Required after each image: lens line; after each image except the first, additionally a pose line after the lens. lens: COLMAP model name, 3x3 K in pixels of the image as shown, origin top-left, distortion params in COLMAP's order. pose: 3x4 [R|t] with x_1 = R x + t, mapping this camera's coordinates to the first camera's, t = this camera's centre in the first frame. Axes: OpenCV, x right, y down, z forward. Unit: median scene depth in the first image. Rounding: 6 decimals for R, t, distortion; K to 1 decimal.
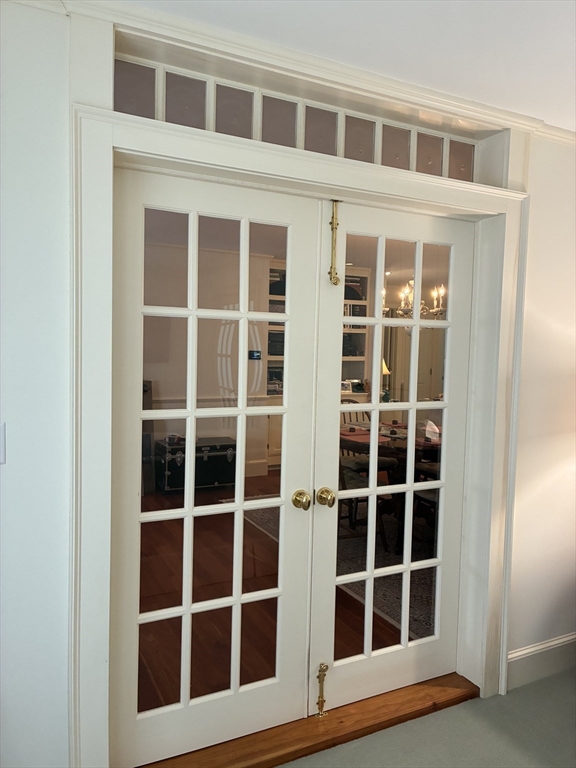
lens RADIAL K [[574.2, 0, 292.6], [0, 574.2, 385.8], [0, 0, 1]] dist [0.006277, -0.074745]
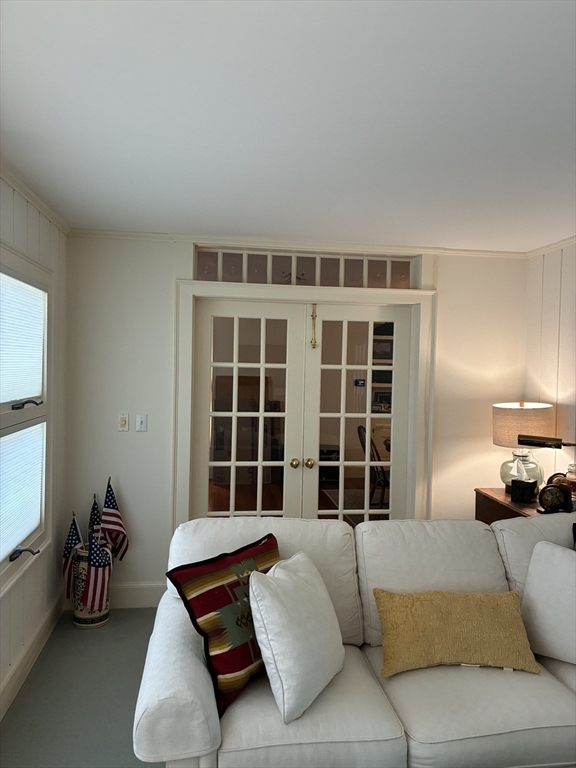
lens RADIAL K [[574.2, 0, 287.5], [0, 574.2, 382.1], [0, 0, 1]] dist [0.006277, -0.074745]
pose [[0.944075, 0.010372, -0.329567, 0.603347], [-0.026434, 0.998669, -0.044294, 0.018670], [0.328669, 0.050529, 0.943093, -0.776914]]
